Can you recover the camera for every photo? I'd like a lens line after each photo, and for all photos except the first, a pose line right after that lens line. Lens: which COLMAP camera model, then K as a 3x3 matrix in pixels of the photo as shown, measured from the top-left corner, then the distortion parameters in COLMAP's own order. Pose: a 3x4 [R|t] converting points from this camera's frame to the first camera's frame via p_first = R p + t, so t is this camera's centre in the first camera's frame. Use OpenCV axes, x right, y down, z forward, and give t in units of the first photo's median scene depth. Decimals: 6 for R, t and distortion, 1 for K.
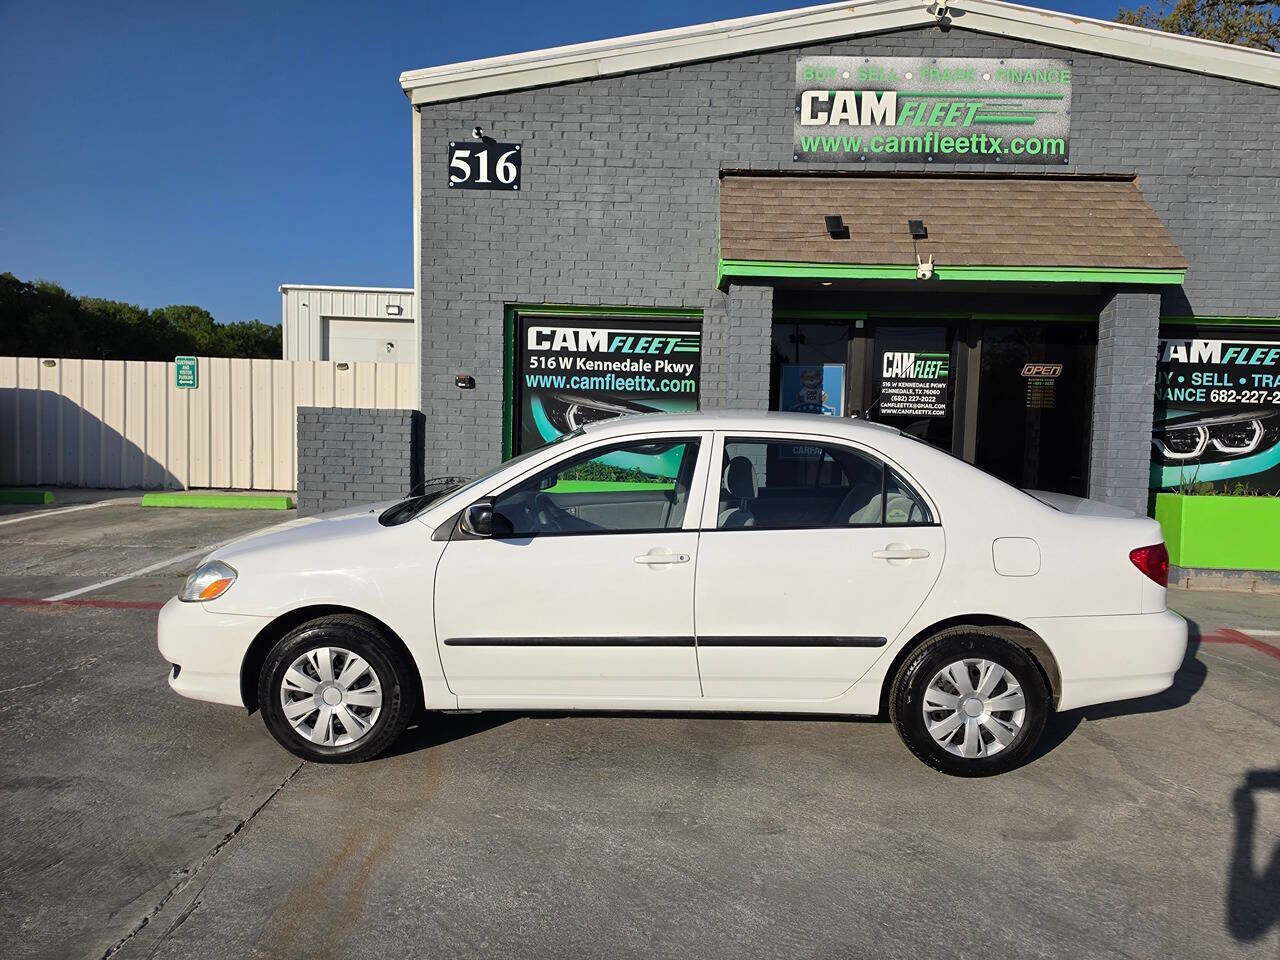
lens RADIAL K [[883.1, 0, 642.5], [0, 883.1, 485.5], [0, 0, 1]] dist [0.017386, -0.006073]
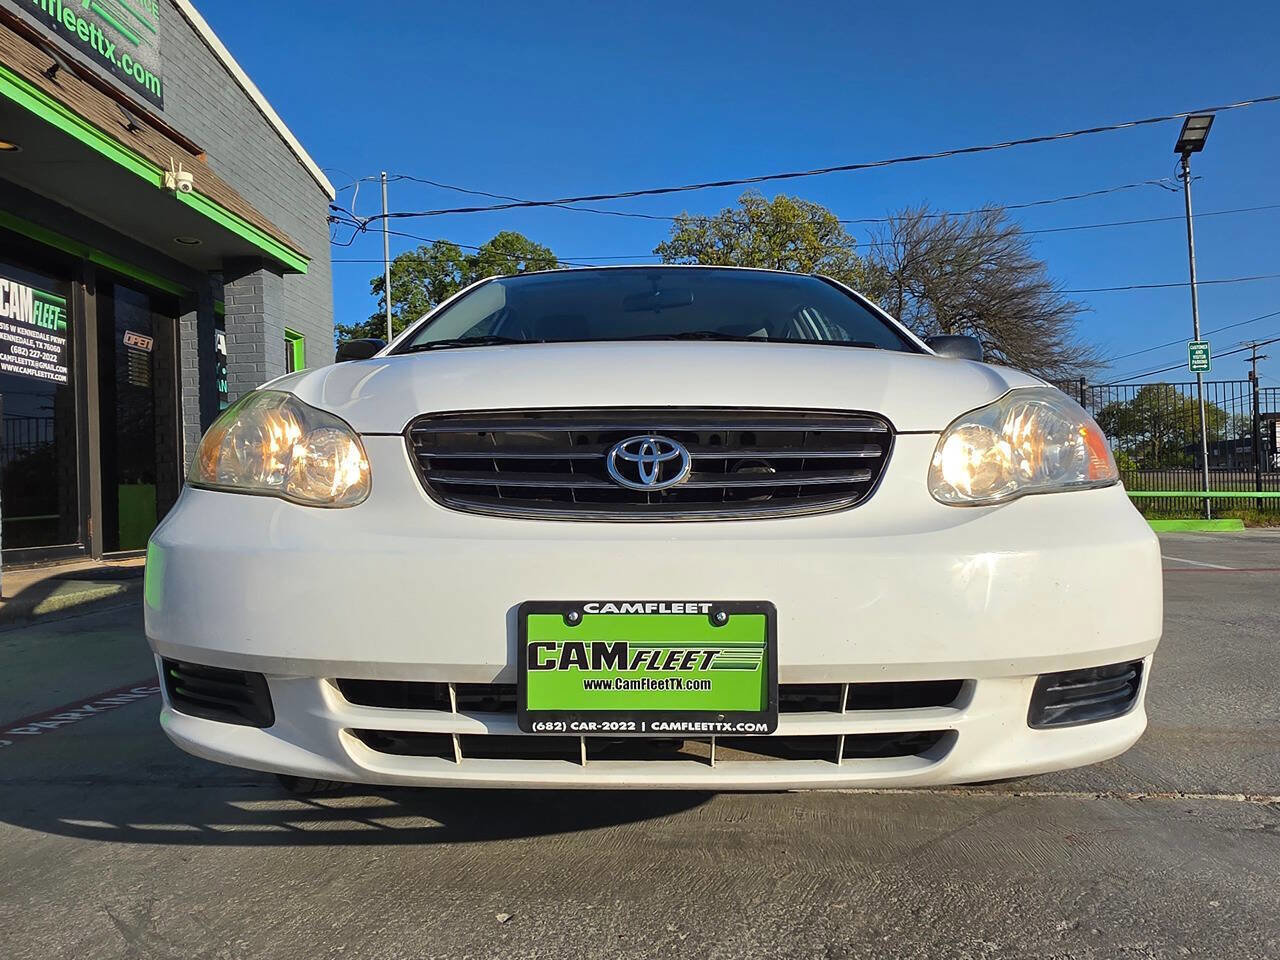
lens RADIAL K [[886.5, 0, 647.3], [0, 886.5, 484.9], [0, 0, 1]] dist [0.014125, -0.006943]
pose [[0.024723, -0.012737, 0.999613, -0.380999], [0.097783, 0.995155, 0.010261, 0.043869], [-0.994901, 0.097491, 0.025848, 0.513738]]
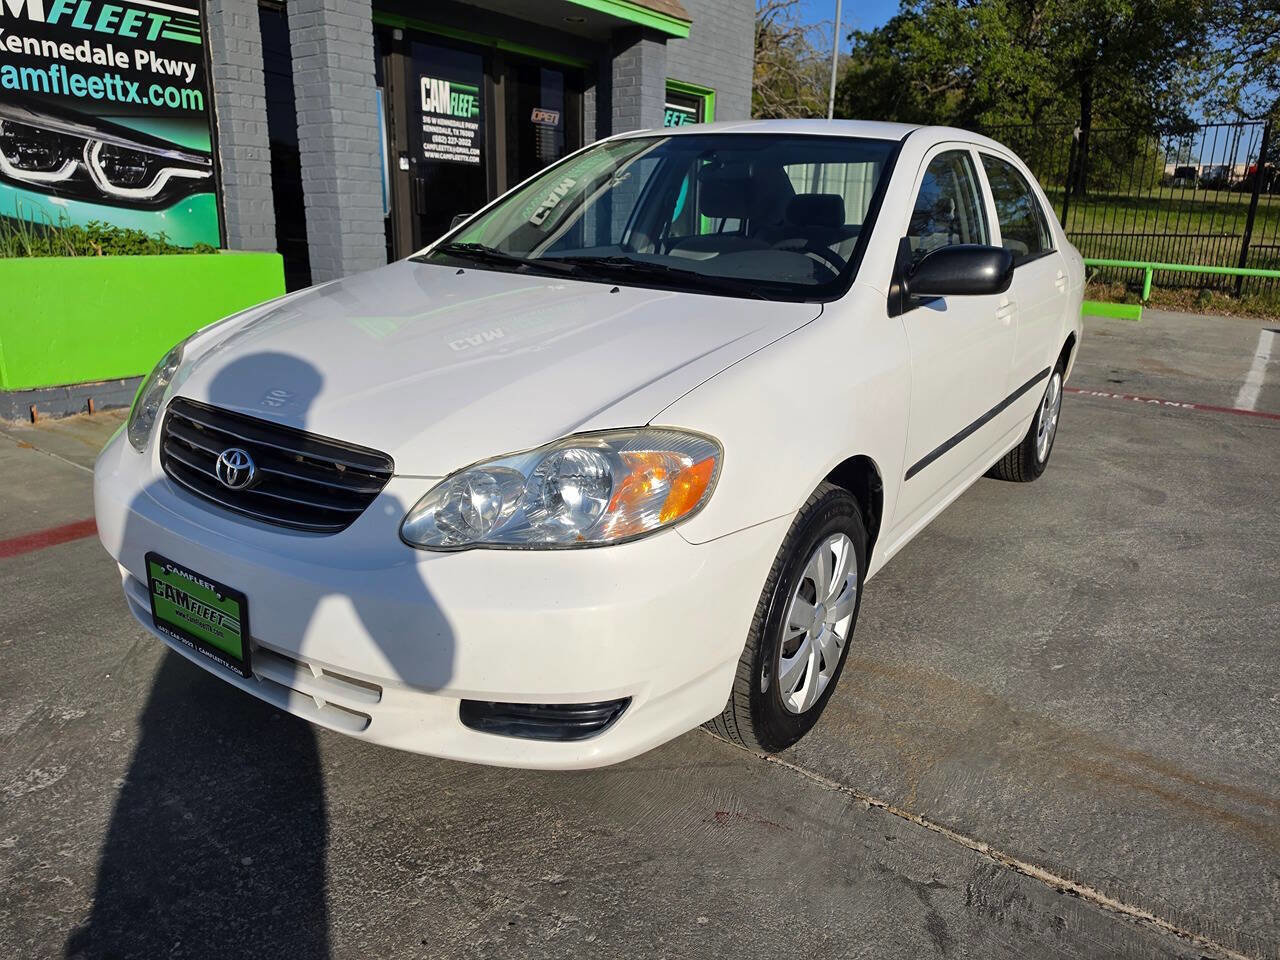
lens RADIAL K [[885.1, 0, 640.8], [0, 885.1, 463.5], [0, 0, 1]] dist [0.039441, -0.035844]
pose [[0.563702, -0.234073, 0.792117, -0.343640], [0.049735, 0.966884, 0.250324, -0.002736], [-0.824479, -0.101712, 0.556676, 0.340313]]
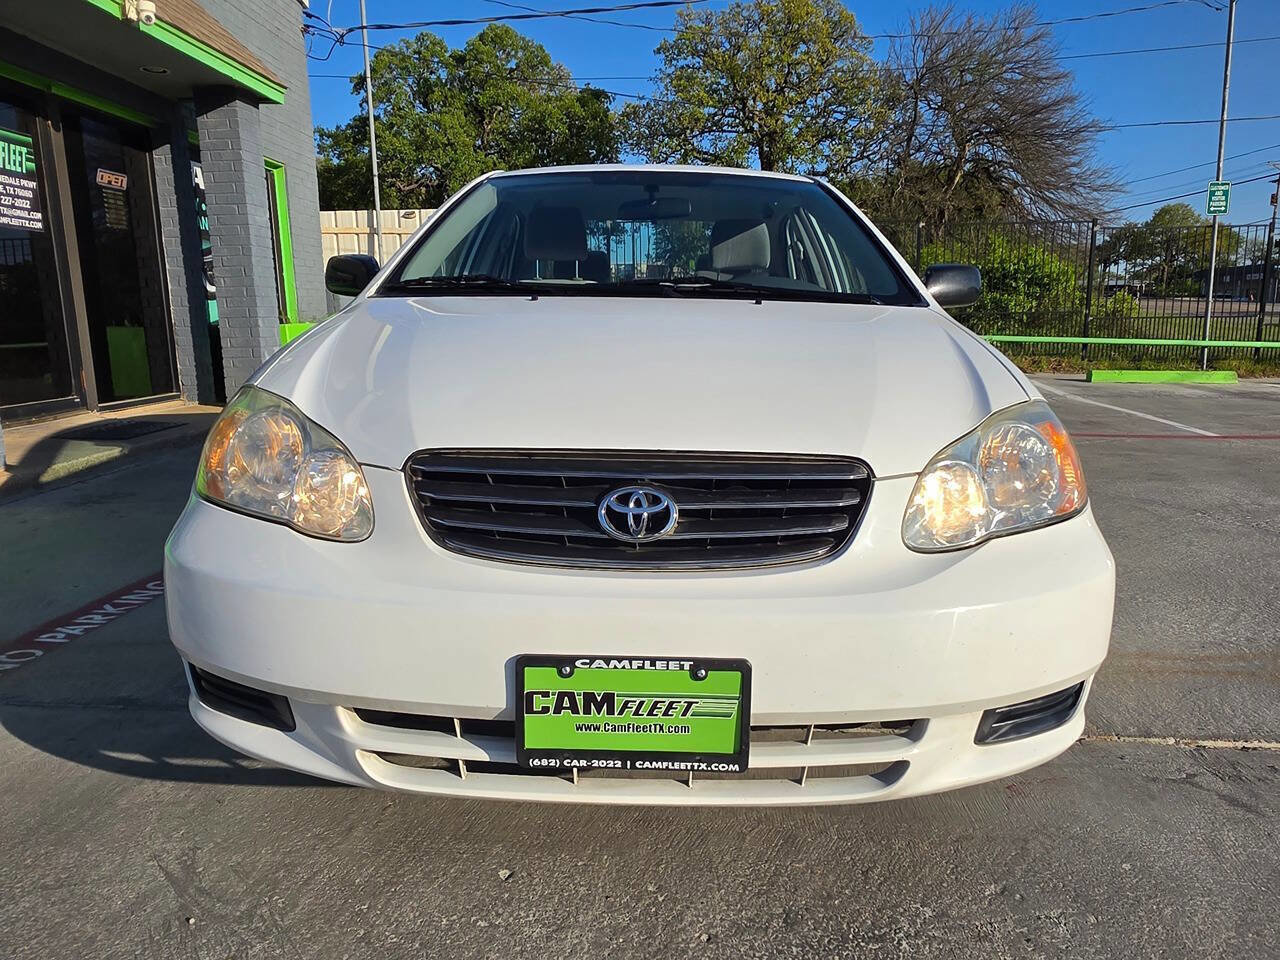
lens RADIAL K [[888.9, 0, 647.4], [0, 888.9, 478.5], [0, 0, 1]] dist [0.008611, -0.001526]
pose [[0.020537, -0.208411, 0.977826, -0.384290], [0.079348, 0.975287, 0.206203, 0.005777], [-0.996635, 0.073353, 0.036567, 0.509362]]
